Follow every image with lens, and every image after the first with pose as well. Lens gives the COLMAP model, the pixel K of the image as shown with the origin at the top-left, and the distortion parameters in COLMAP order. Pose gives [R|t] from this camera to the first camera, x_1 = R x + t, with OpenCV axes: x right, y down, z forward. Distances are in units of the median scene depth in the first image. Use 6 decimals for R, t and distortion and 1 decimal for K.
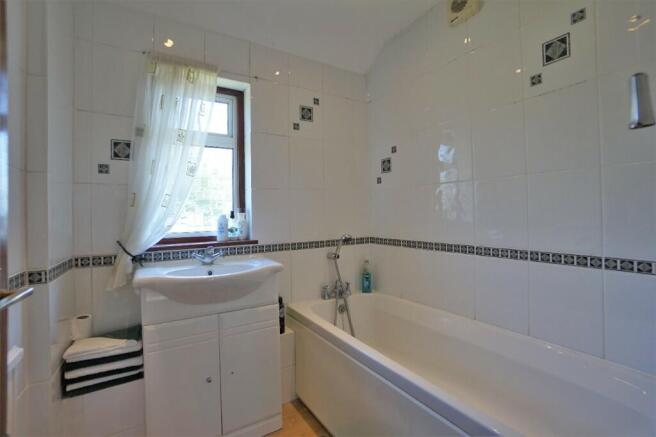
lens RADIAL K [[298.5, 0, 331.8], [0, 298.5, 215.8], [0, 0, 1]] dist [-0.029997, -0.000259]
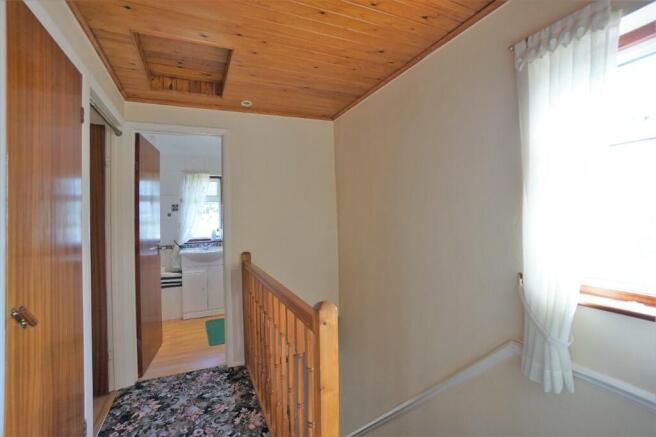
lens RADIAL K [[298.5, 0, 324.0], [0, 298.5, 219.2], [0, 0, 1]] dist [-0.029997, -0.000259]
pose [[0.989261, 0.001305, -0.146157, 1.059837], [0.000382, 0.999934, 0.011513, -0.142200], [0.146163, -0.011445, 0.989194, -1.528357]]
